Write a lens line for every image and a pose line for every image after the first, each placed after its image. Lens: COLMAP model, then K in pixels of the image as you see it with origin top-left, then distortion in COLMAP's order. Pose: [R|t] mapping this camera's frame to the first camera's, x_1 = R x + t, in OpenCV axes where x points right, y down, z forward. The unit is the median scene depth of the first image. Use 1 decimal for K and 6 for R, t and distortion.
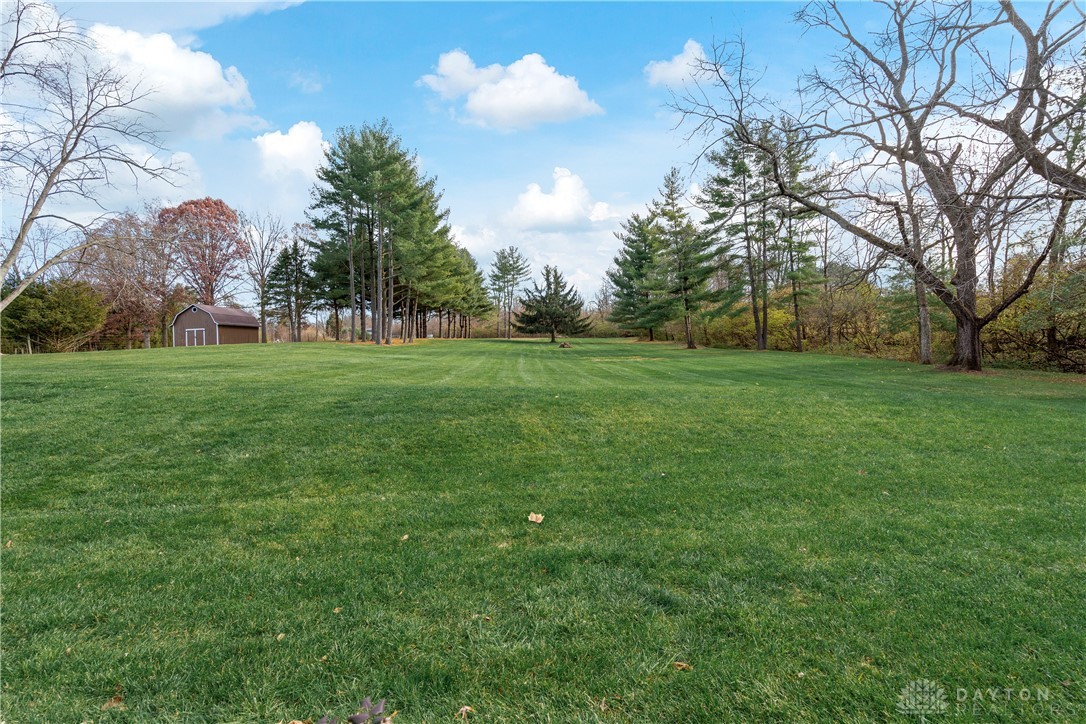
lens RADIAL K [[507.8, 0, 543.7], [0, 507.8, 355.2], [0, 0, 1]] dist [-0.002477, 0.000798]
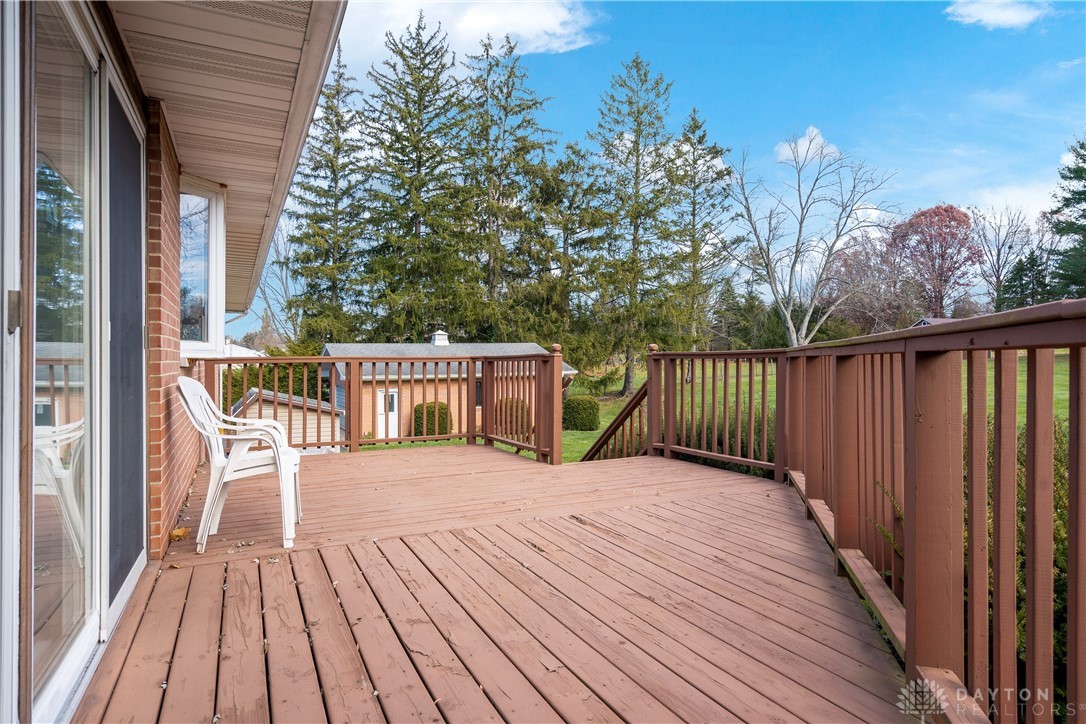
lens RADIAL K [[604.2, 0, 540.6], [0, 604.2, 356.4], [0, 0, 1]] dist [-0.003593, 0.000238]
pose [[0.395874, 0.010404, -0.918246, 0.113701], [-0.006254, 0.999943, 0.008634, -0.023501], [0.918284, 0.002325, 0.395916, -0.176148]]
